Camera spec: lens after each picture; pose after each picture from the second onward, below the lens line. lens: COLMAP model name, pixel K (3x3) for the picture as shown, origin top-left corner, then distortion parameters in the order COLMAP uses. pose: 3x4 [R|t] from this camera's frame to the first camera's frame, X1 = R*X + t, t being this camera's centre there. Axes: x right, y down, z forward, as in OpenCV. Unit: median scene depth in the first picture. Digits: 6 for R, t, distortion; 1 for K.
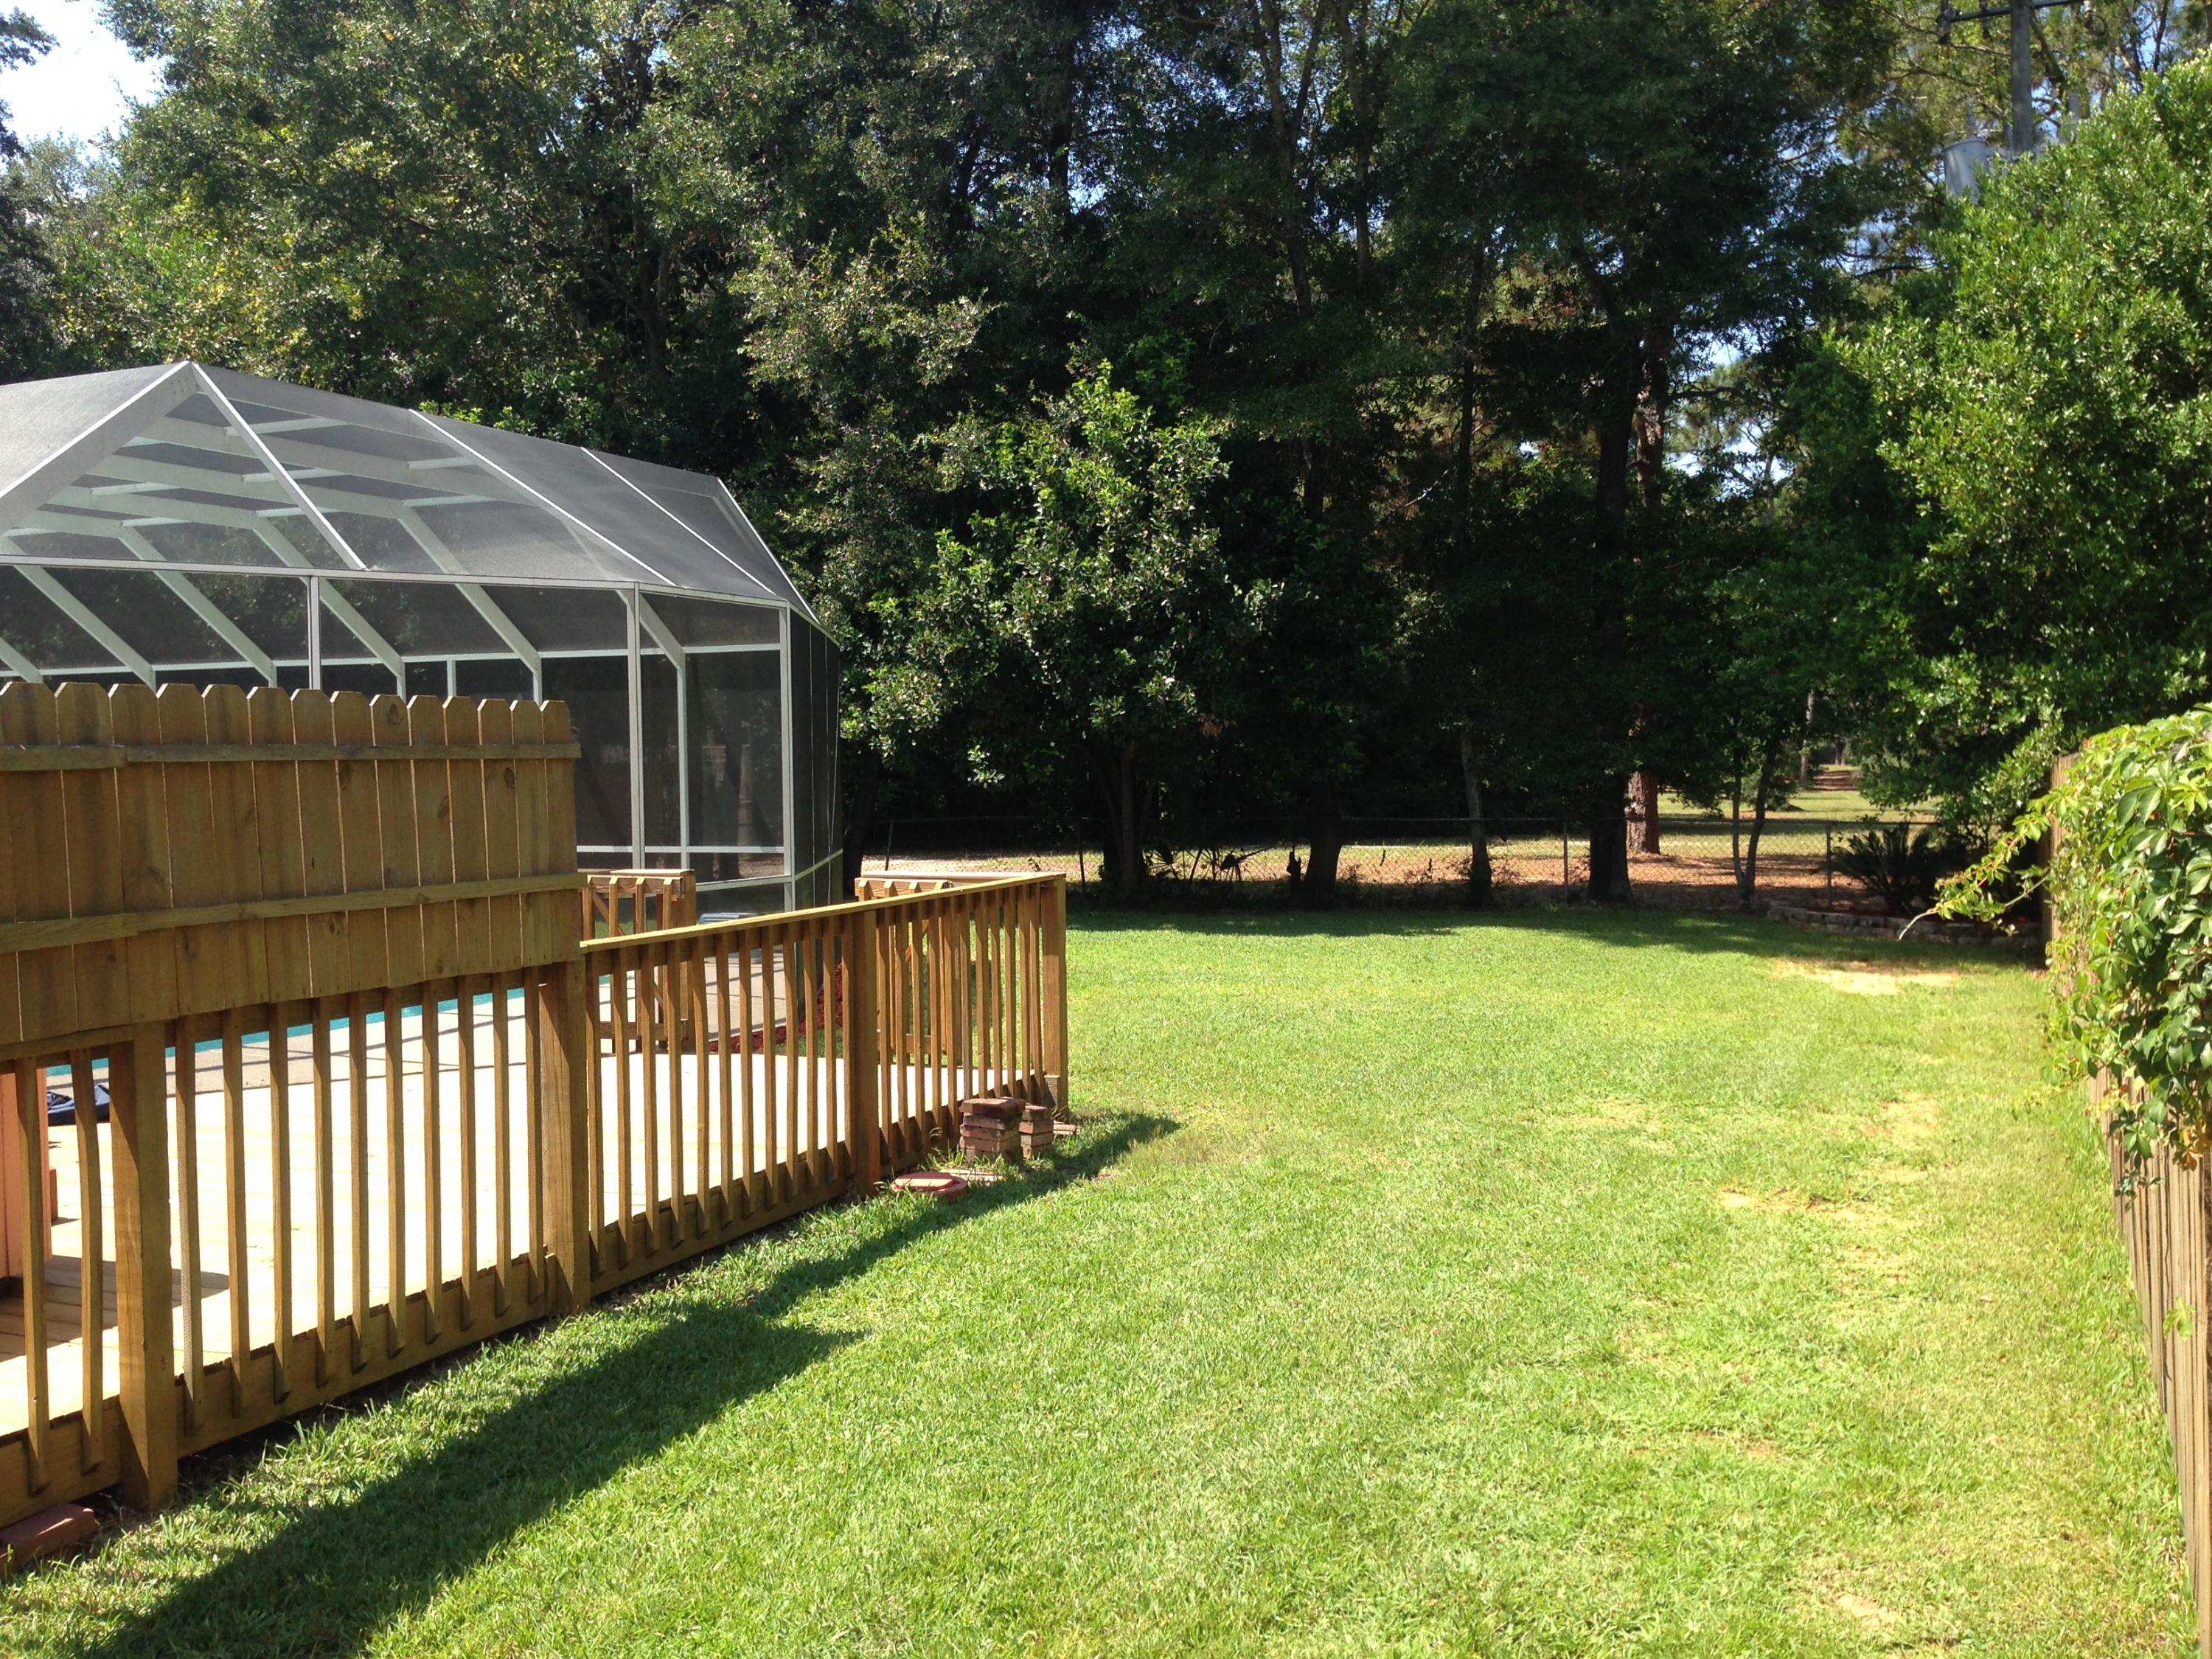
lens RADIAL K [[2106.7, 0, 1109.5], [0, 2106.7, 845.9], [0, 0, 1]] dist [0.015851, 0.000000]
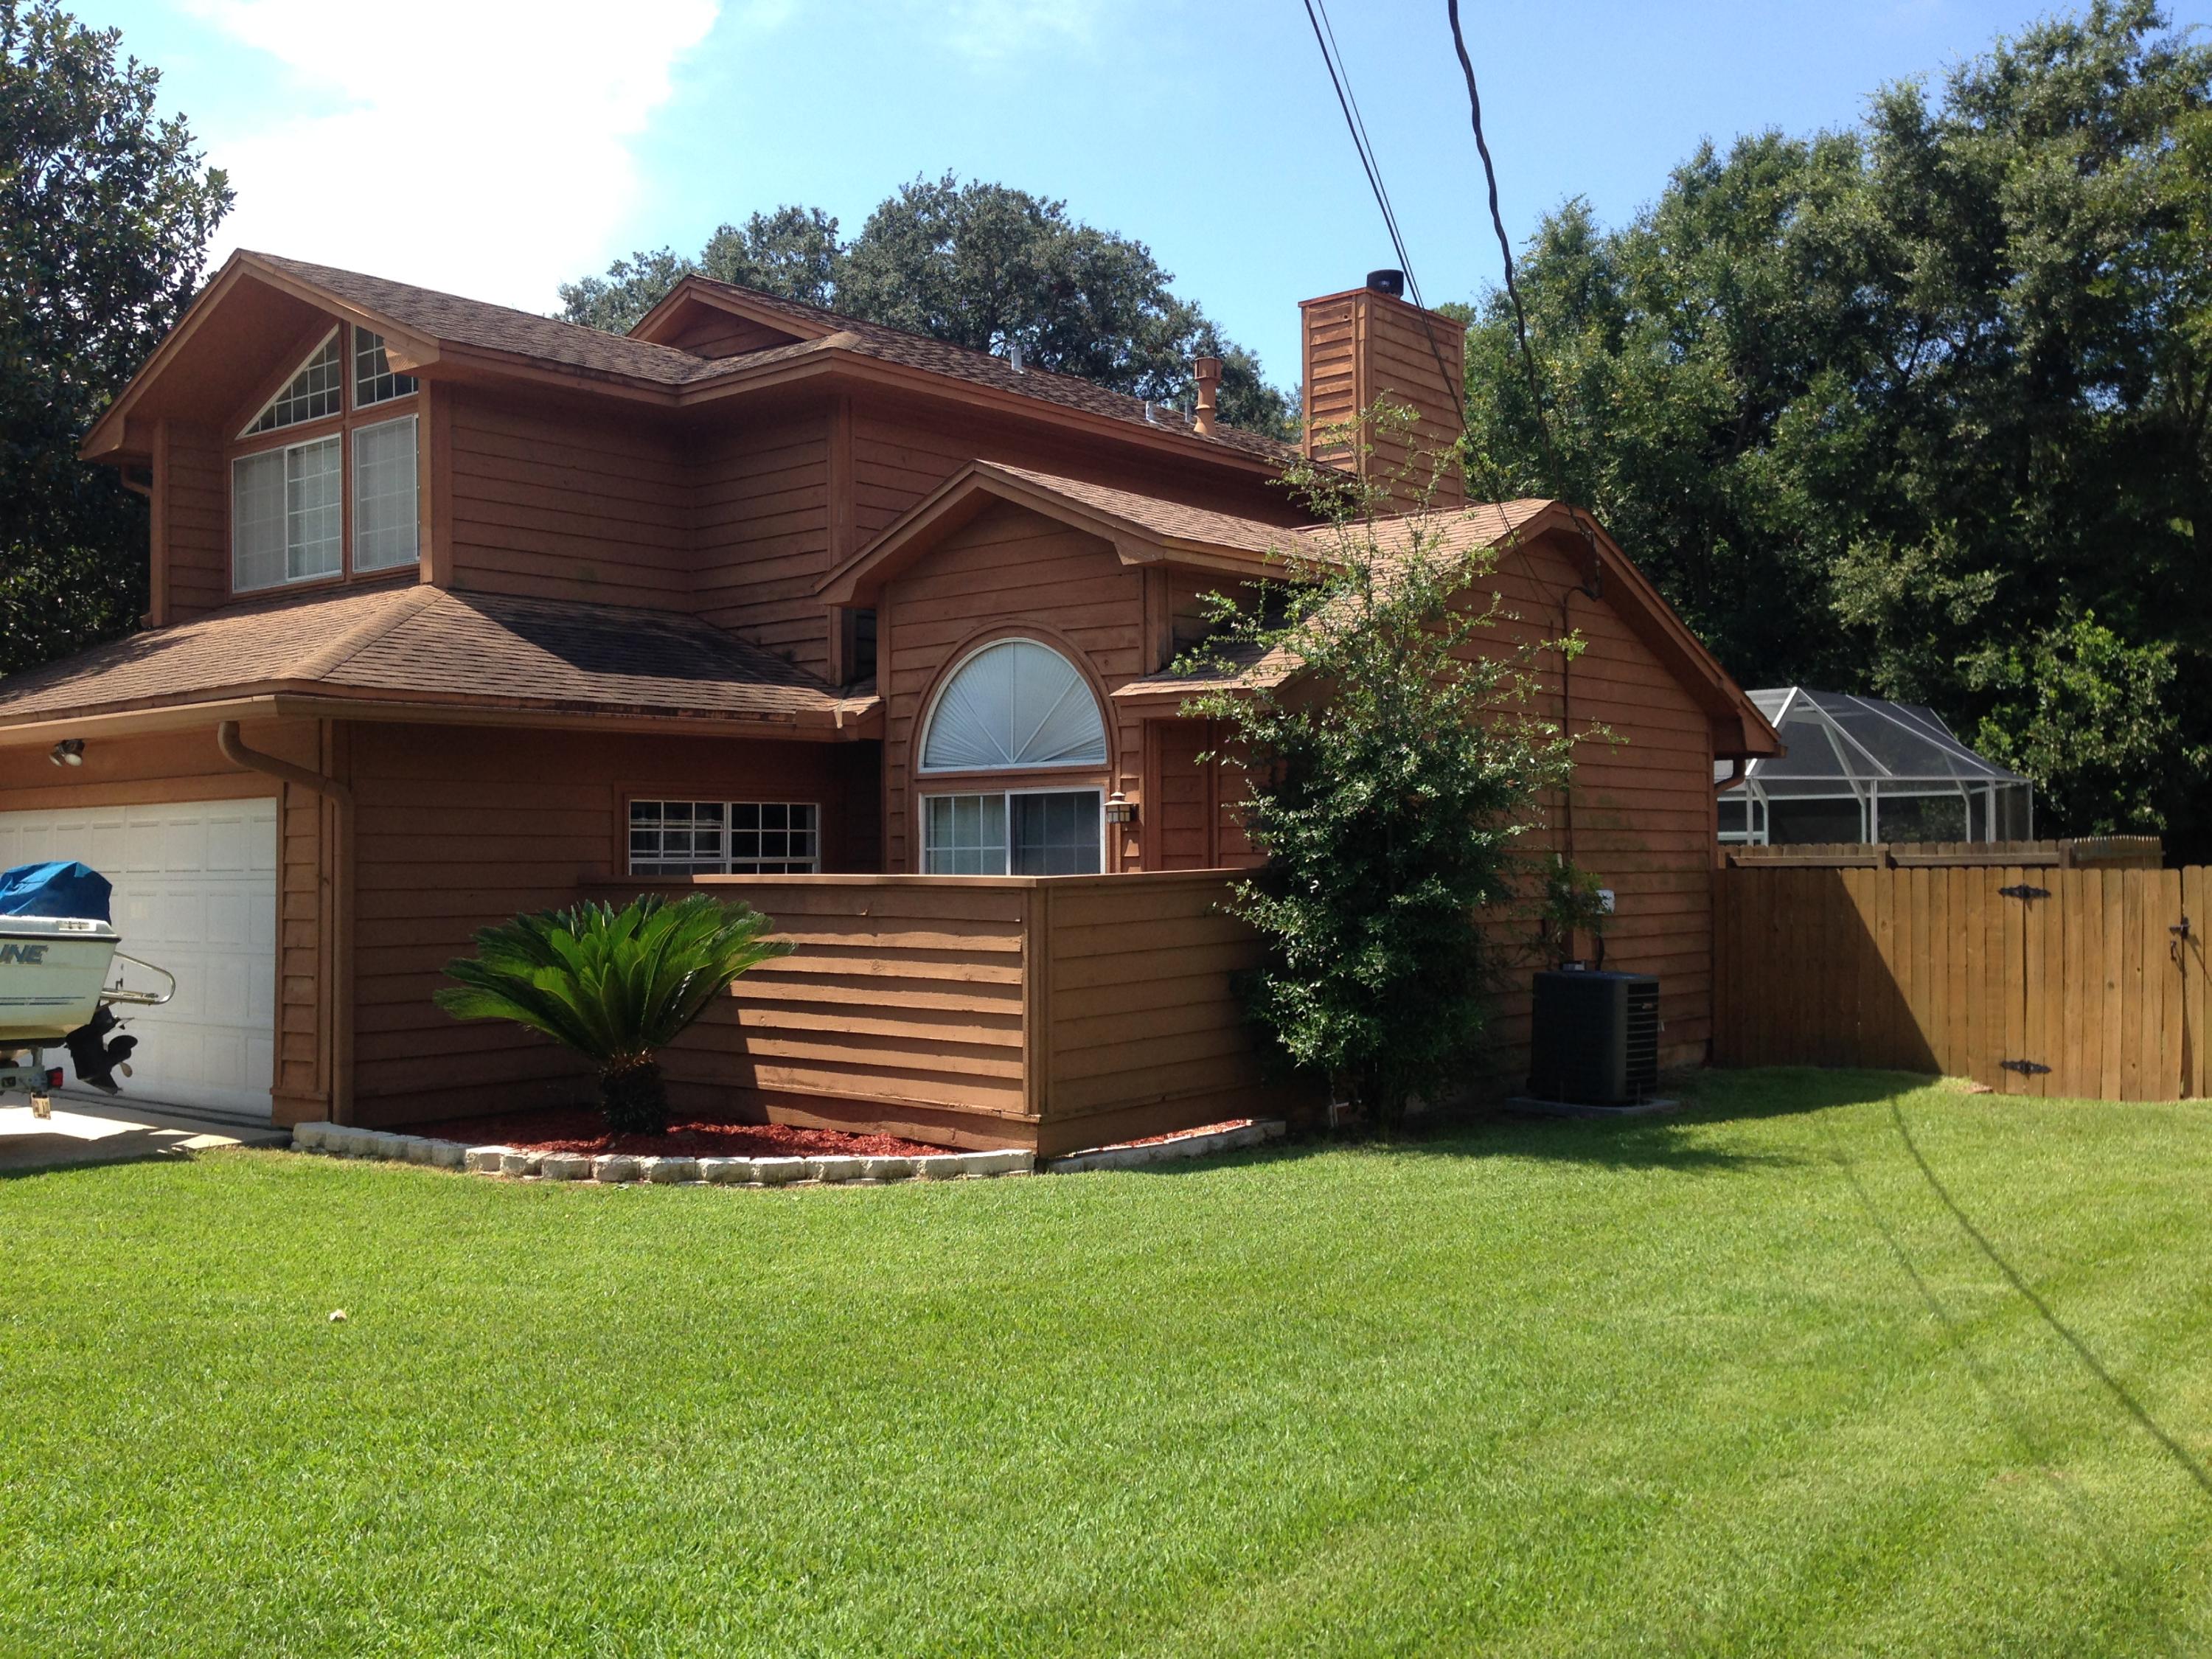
lens RADIAL K [[2106.7, 0, 1101.1], [0, 2106.7, 835.7], [0, 0, 1]] dist [0.015851, 0.000000]
pose [[0.958648, -0.008548, -0.284467, -0.265397], [-0.004414, 0.998982, -0.044892, 0.017901], [0.284561, 0.044291, 0.957634, -0.747701]]
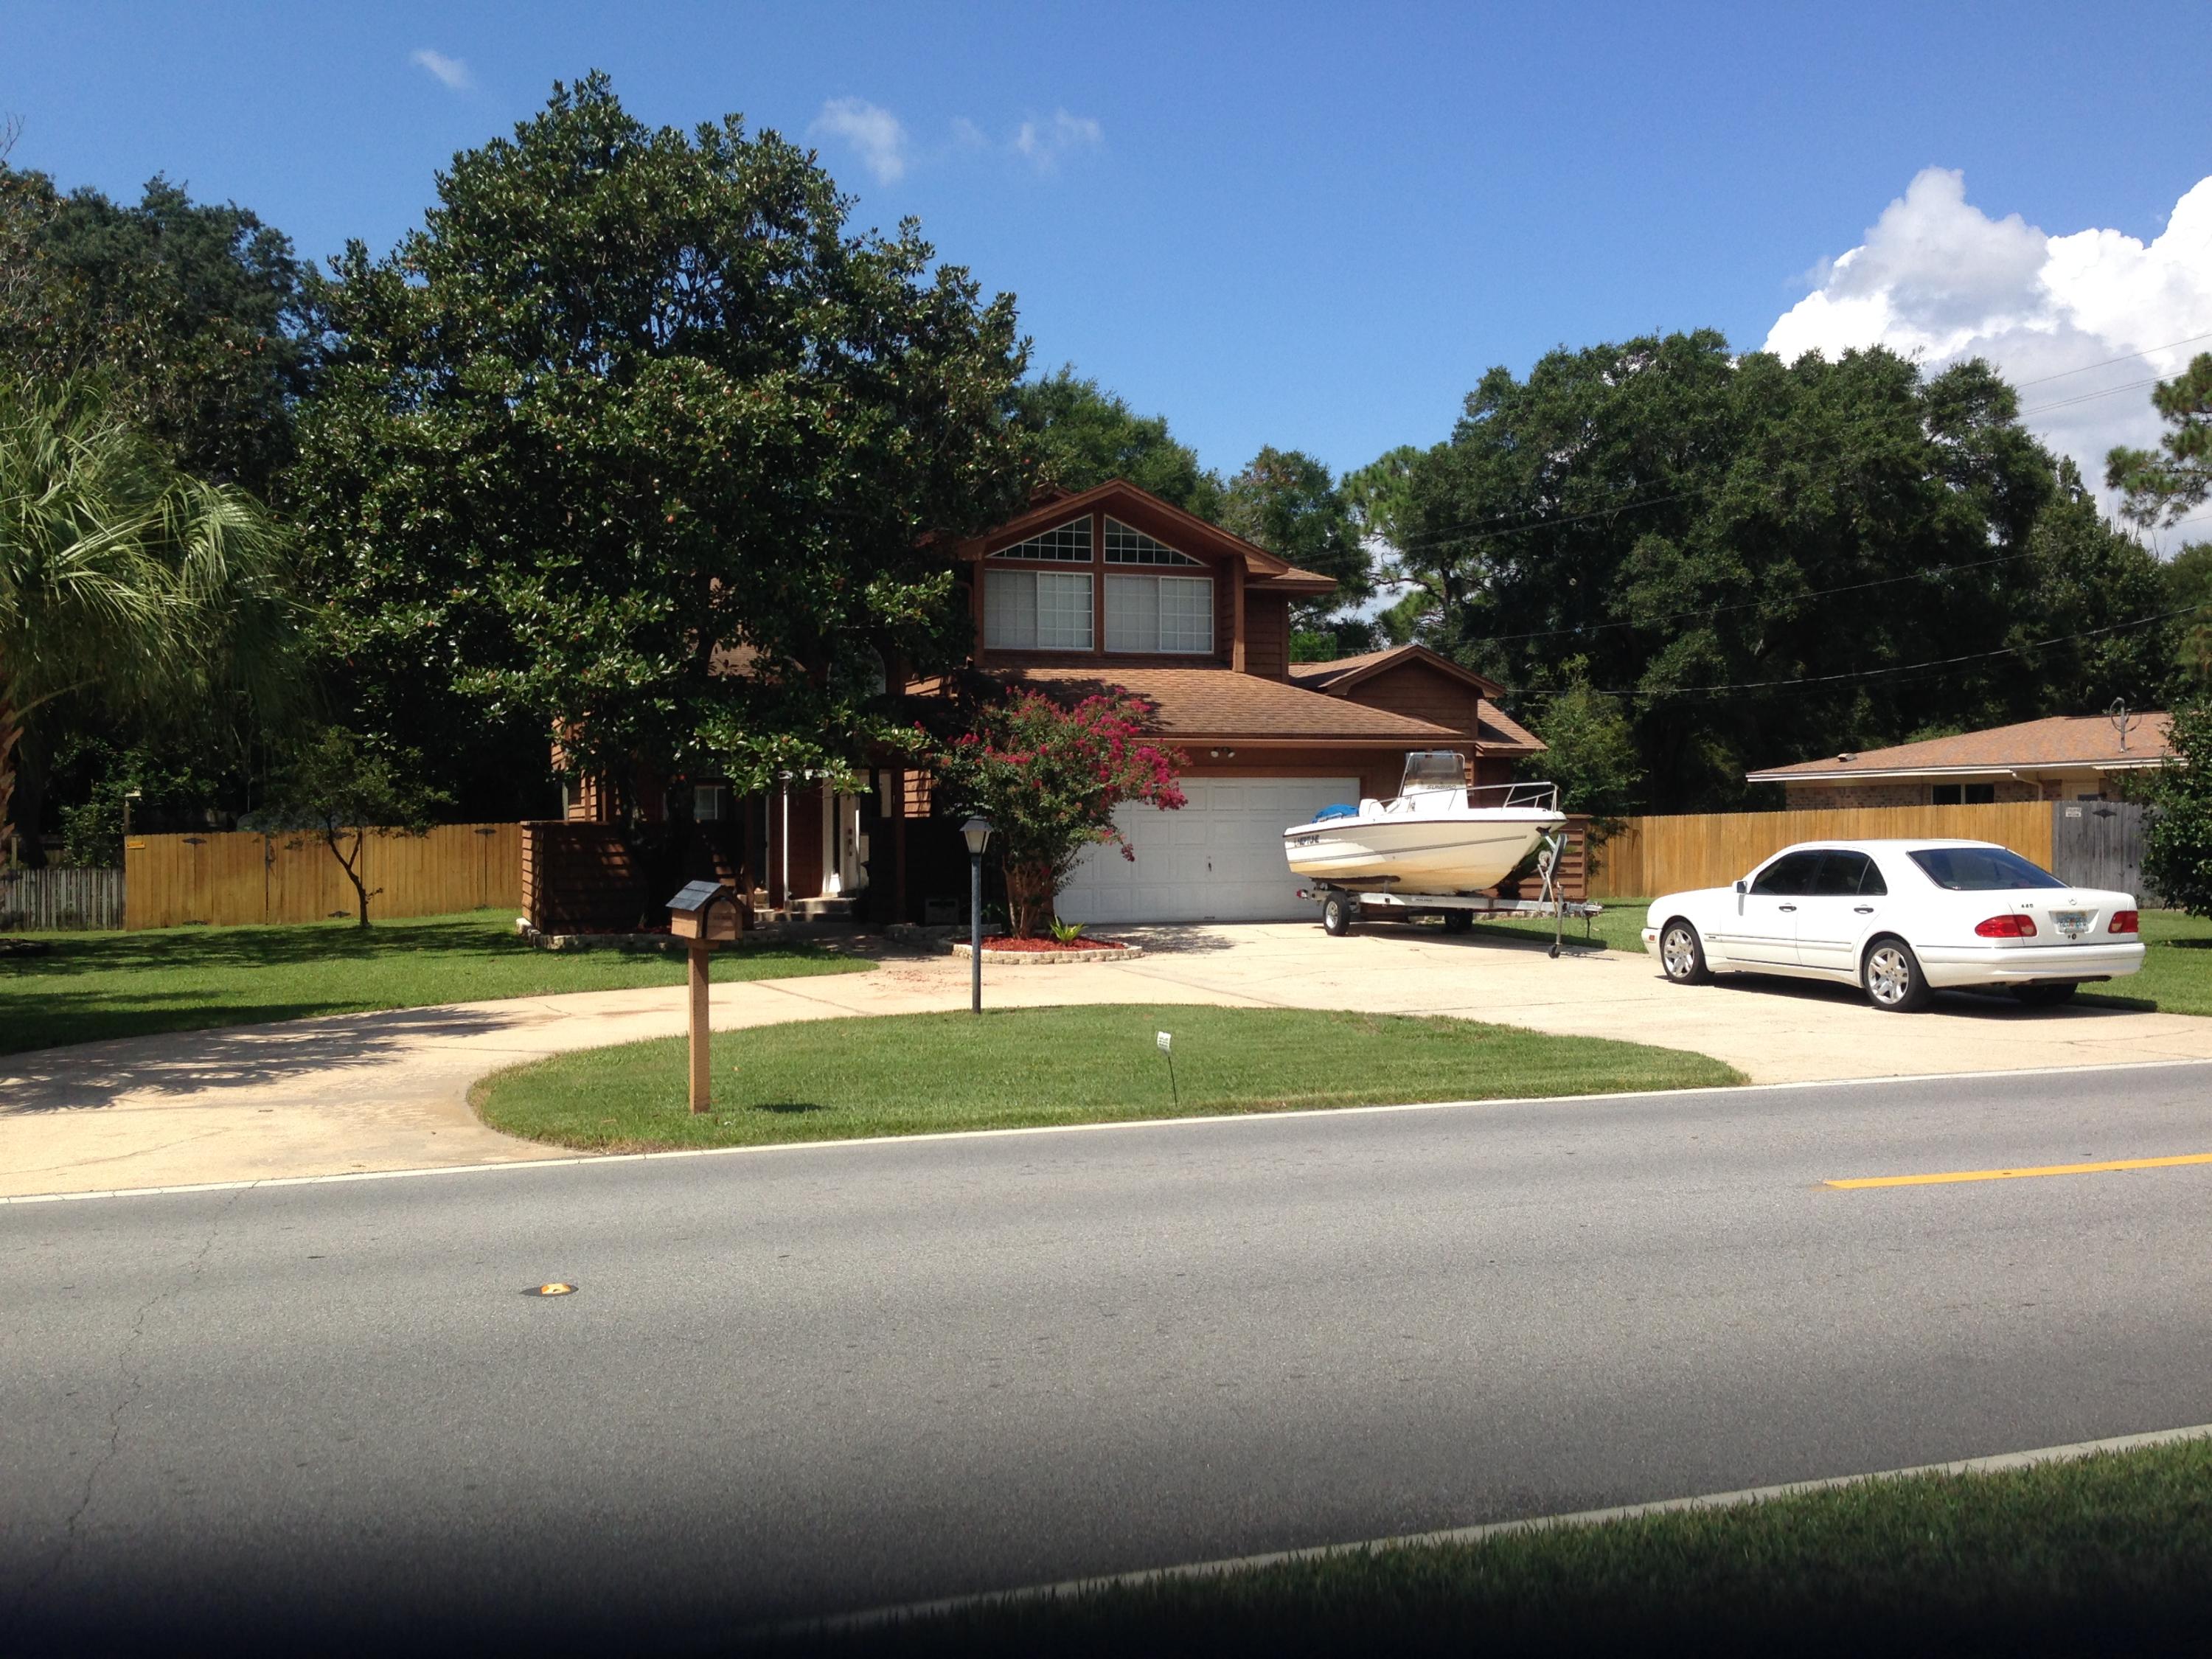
lens RADIAL K [[2106.7, 0, 1098.2], [0, 2106.7, 827.2], [0, 0, 1]] dist [0.015851, 0.000000]
pose [[0.732120, -0.001002, 0.681175, -1.760484], [0.030378, 0.999052, -0.031180, 0.051935], [-0.680498, 0.043520, 0.731457, -1.131035]]
